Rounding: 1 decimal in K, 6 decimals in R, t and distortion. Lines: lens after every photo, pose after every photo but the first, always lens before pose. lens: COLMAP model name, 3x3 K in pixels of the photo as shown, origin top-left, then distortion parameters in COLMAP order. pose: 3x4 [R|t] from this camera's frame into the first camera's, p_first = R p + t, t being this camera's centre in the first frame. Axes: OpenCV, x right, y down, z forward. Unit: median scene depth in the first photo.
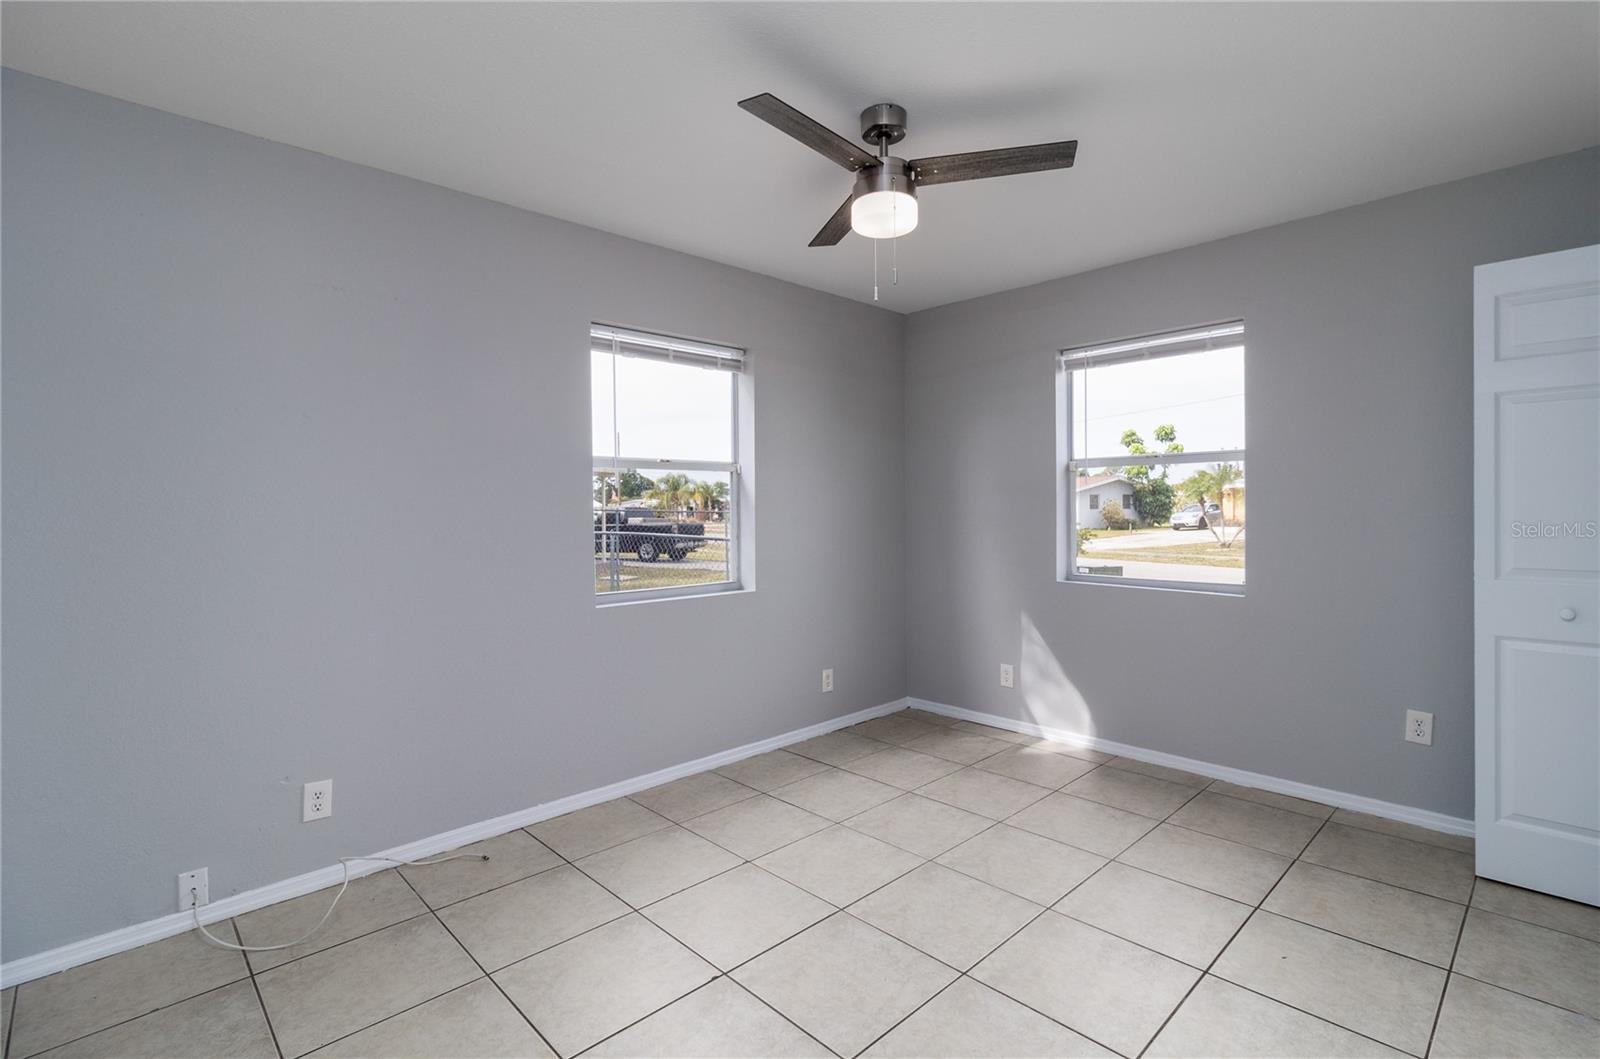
lens RADIAL K [[743.8, 0, 812.5], [0, 743.8, 512.1], [0, 0, 1]] dist [0.001113, 0.000797]
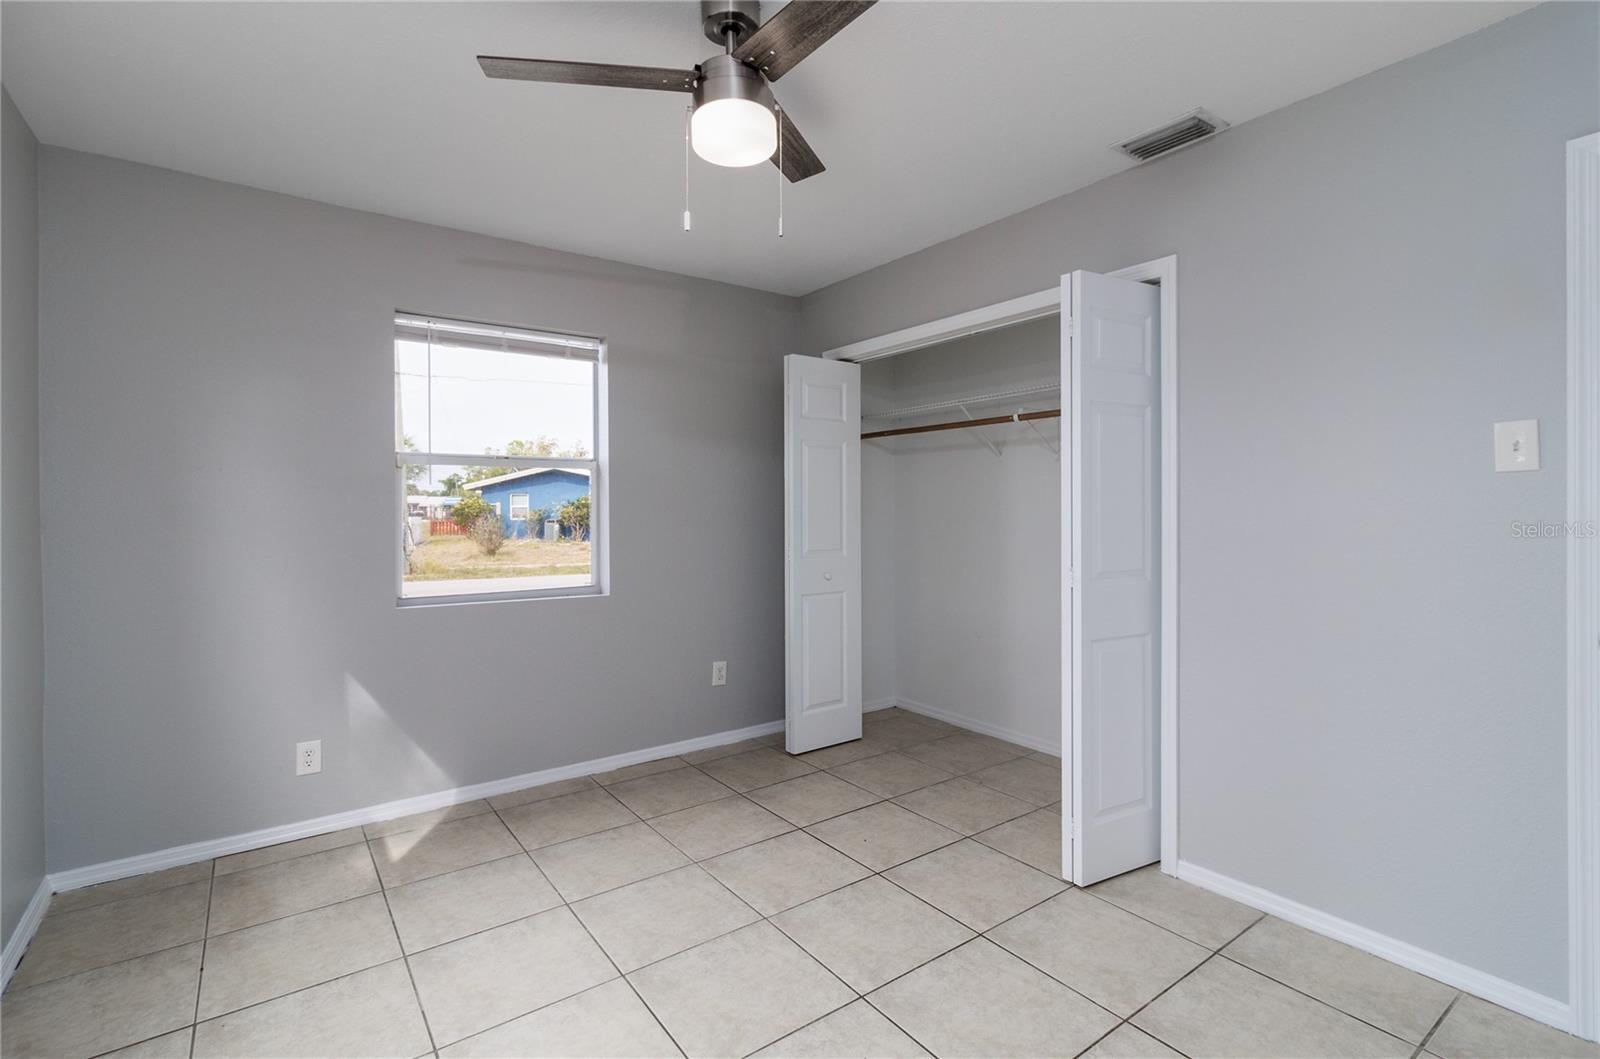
lens RADIAL K [[743.8, 0, 812.5], [0, 743.8, 512.1], [0, 0, 1]] dist [0.001113, 0.000797]
pose [[0.131048, 0.006950, 0.991352, -0.481457], [0.010180, 0.999913, -0.008356, 0.005016], [-0.991324, 0.011187, 0.130966, 0.596649]]
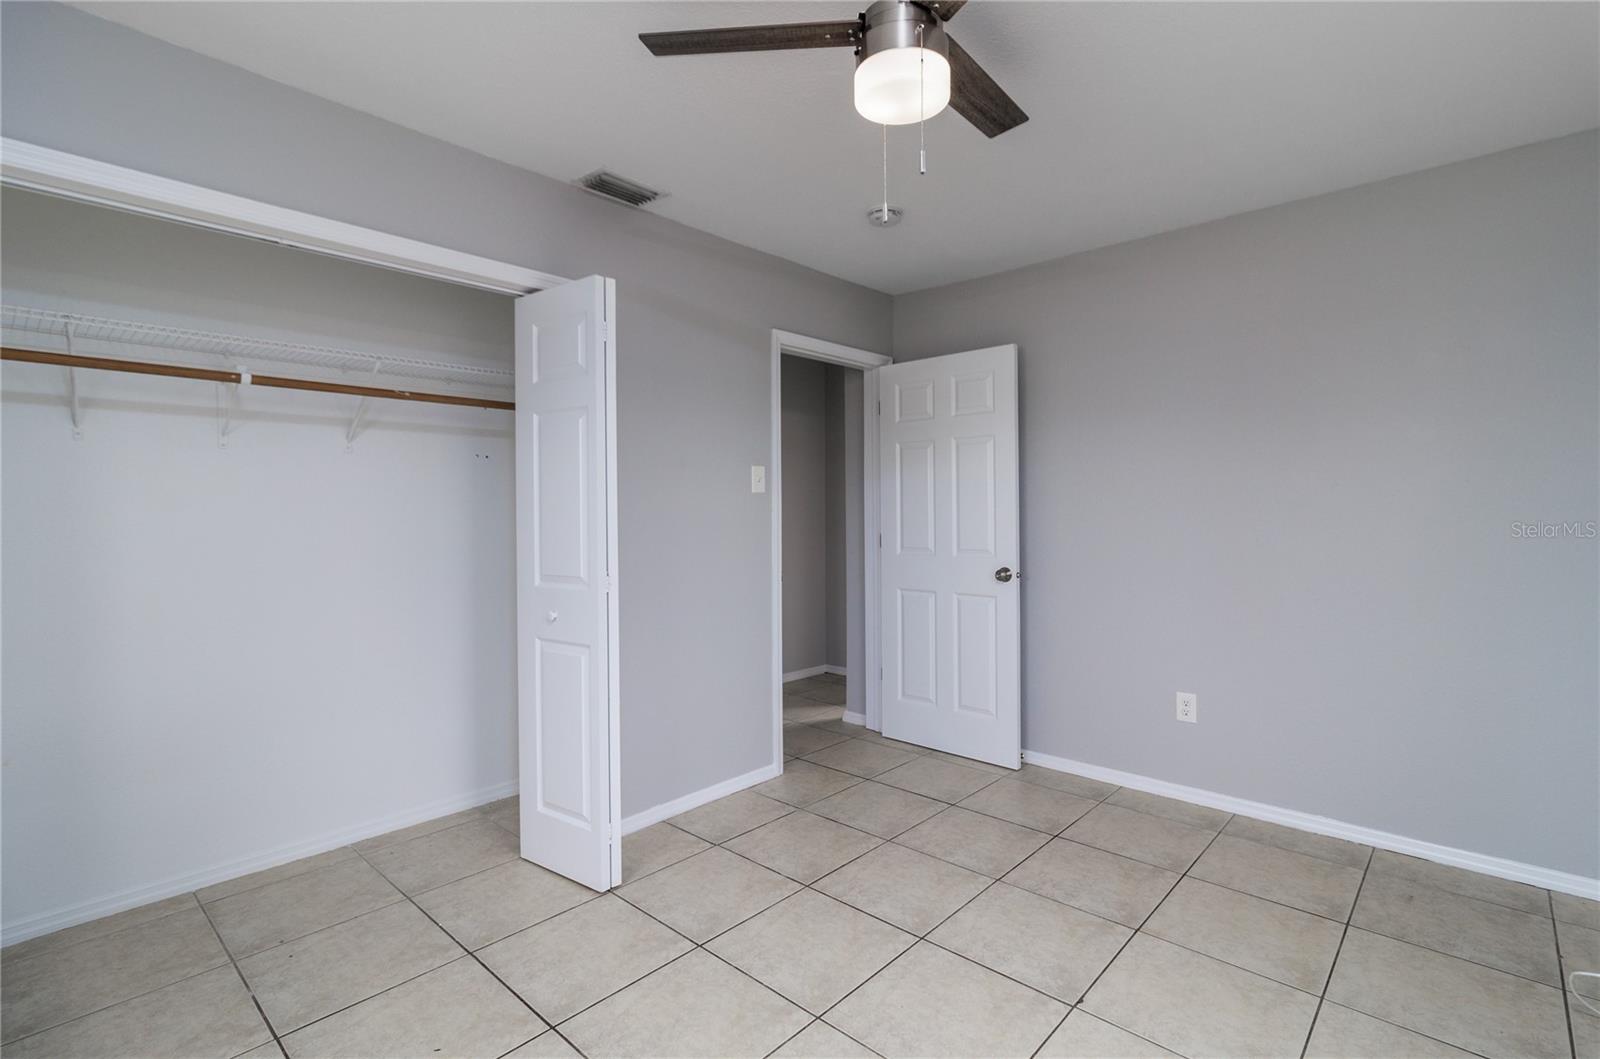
lens RADIAL K [[743.8, 0, 812.5], [0, 743.8, 512.1], [0, 0, 1]] dist [0.001113, 0.000797]
pose [[-0.997603, 0.018441, -0.066699, 1.004611], [0.017824, 0.999793, 0.009832, -0.023941], [0.066866, 0.008620, -0.997725, 2.031579]]
